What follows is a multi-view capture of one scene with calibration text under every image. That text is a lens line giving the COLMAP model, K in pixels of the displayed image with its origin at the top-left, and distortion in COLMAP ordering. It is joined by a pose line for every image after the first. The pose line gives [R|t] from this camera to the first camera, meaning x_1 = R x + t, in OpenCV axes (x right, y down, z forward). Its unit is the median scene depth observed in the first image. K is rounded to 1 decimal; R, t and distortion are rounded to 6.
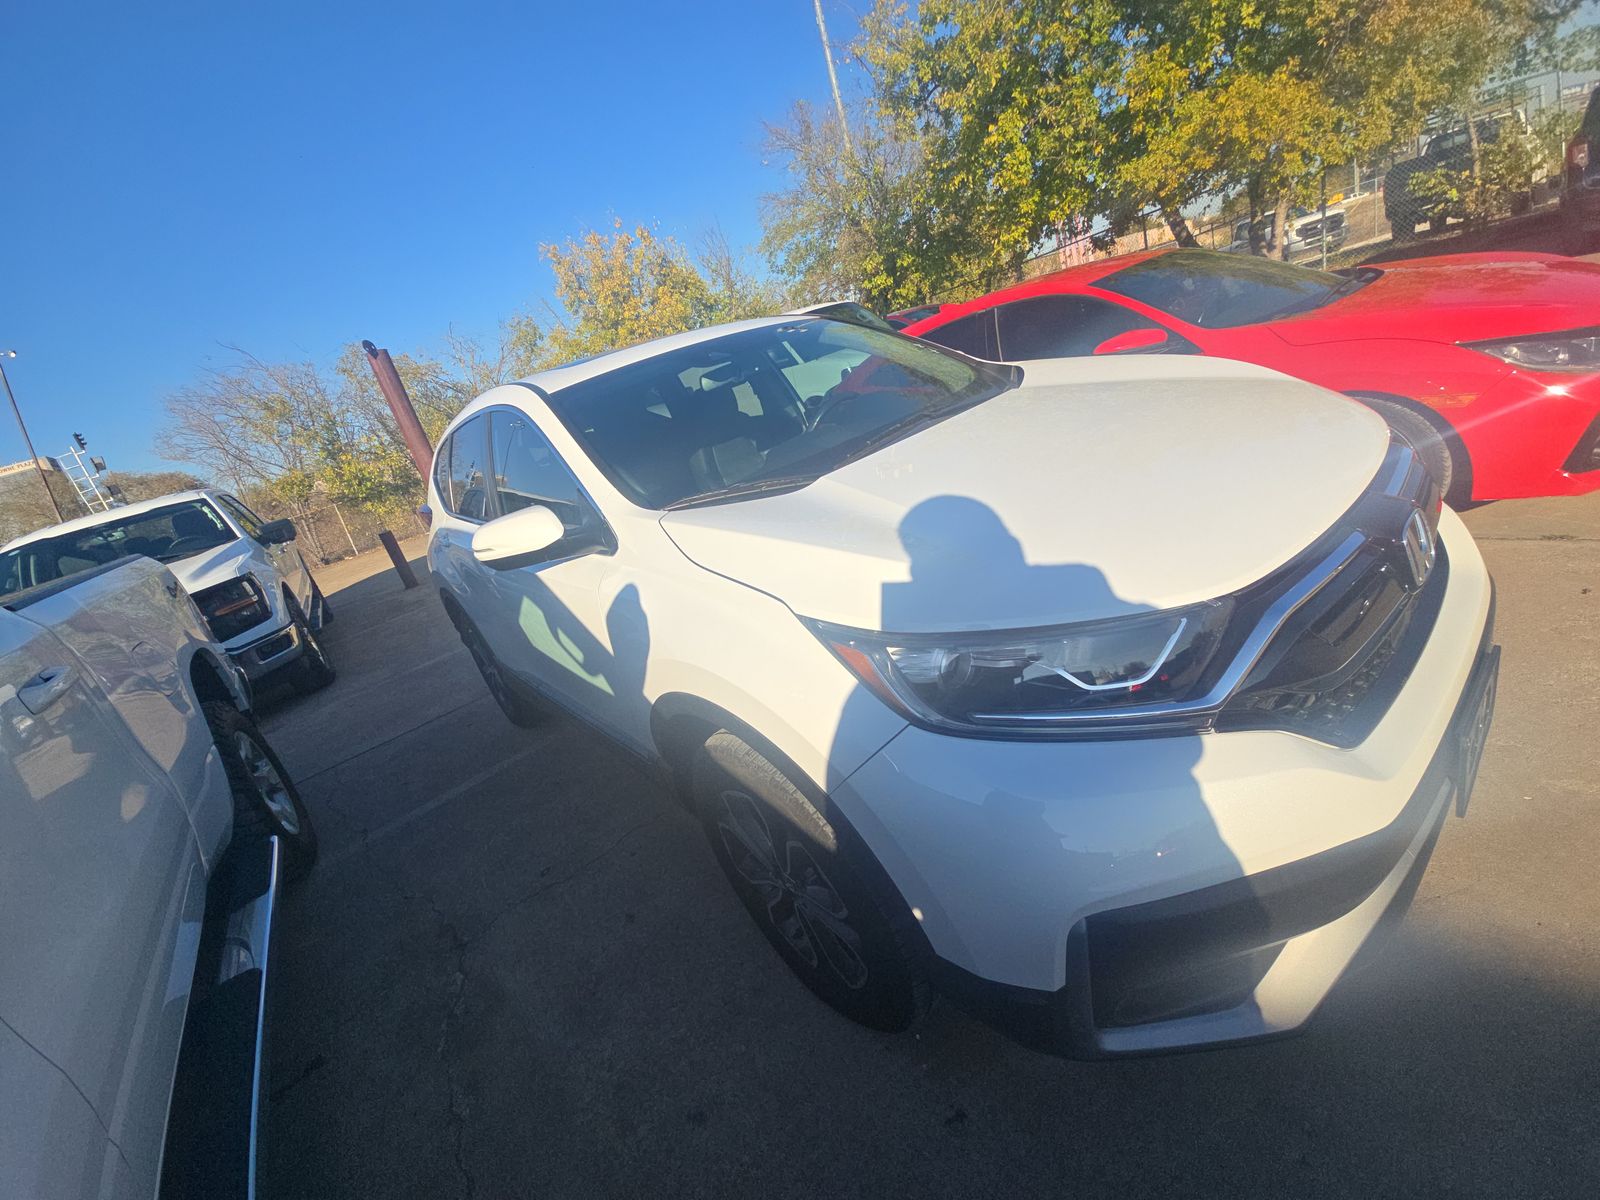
lens RADIAL K [[607.6, 0, 799.4], [0, 607.6, 566.5], [0, 0, 1]] dist [-0.003508, -0.000445]
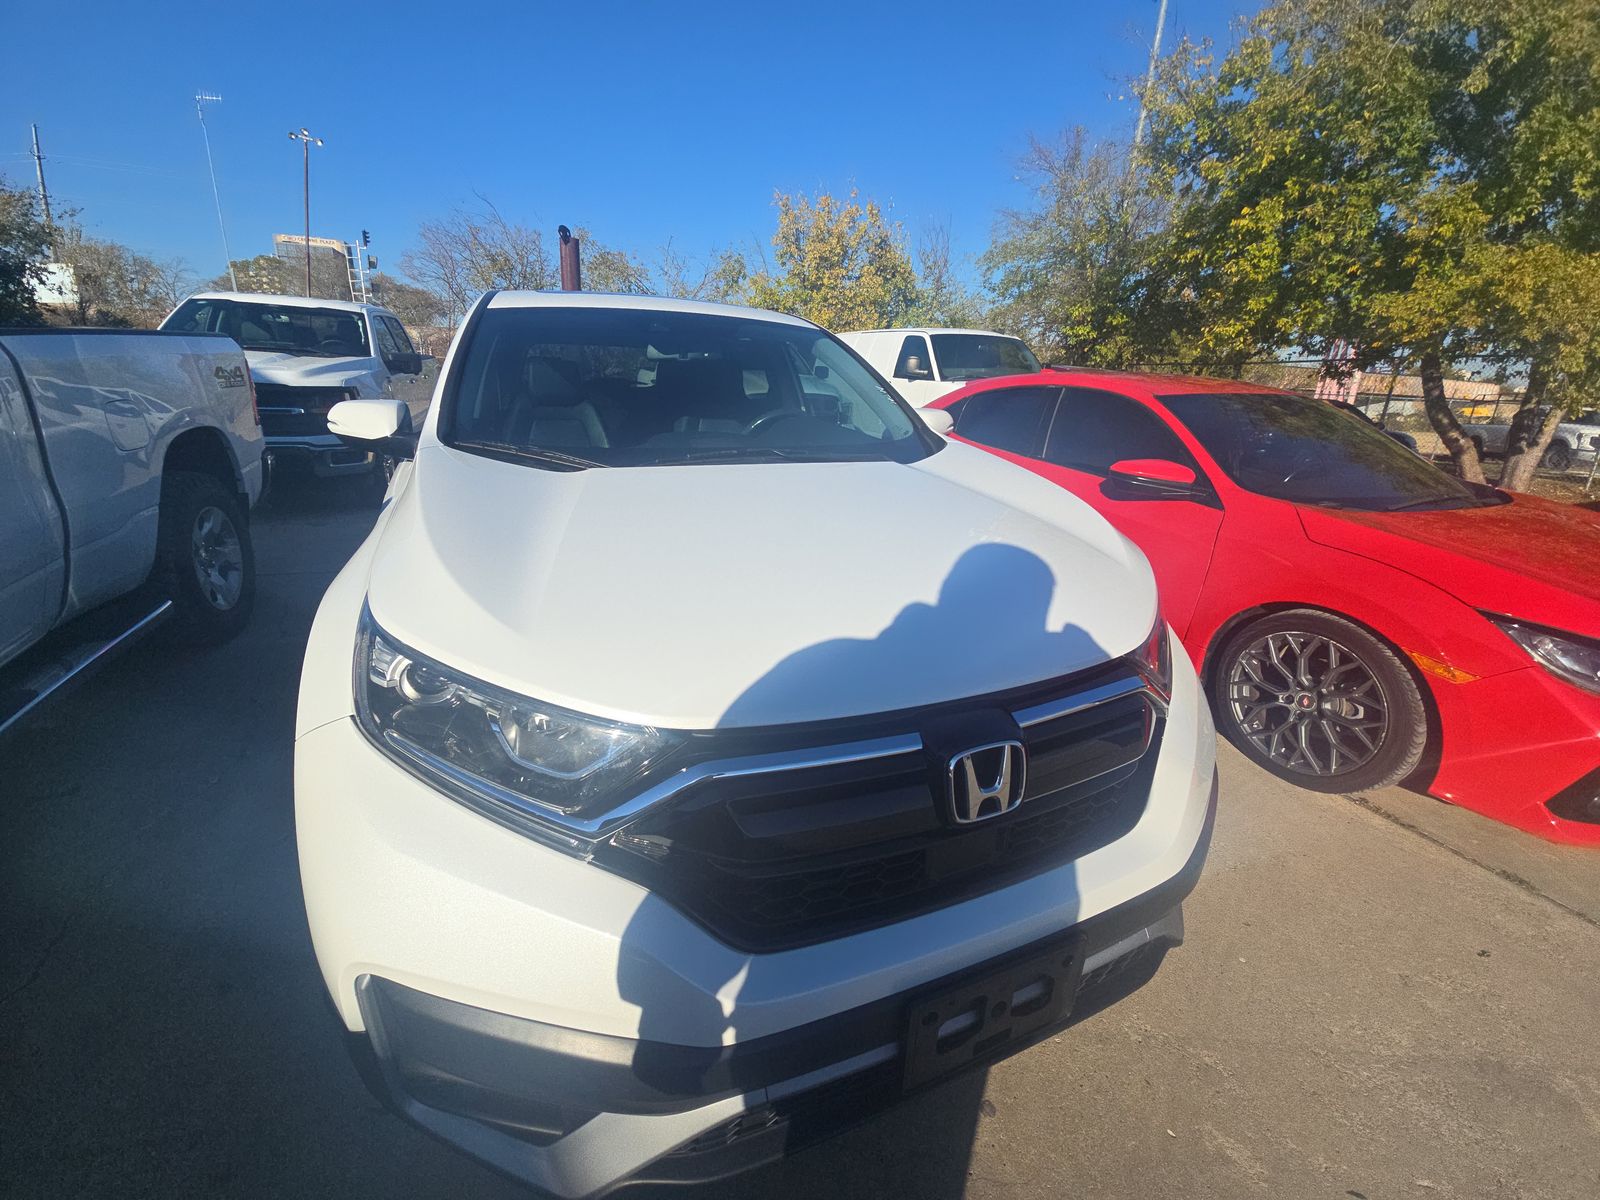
lens RADIAL K [[608.6, 0, 839.6], [0, 608.6, 570.5], [0, 0, 1]] dist [0.012158, -0.012957]
pose [[0.911708, 0.381963, -0.151304, 0.098507], [-0.380127, 0.923978, 0.042037, -0.030006], [0.155858, 0.019189, 0.987593, 0.013847]]
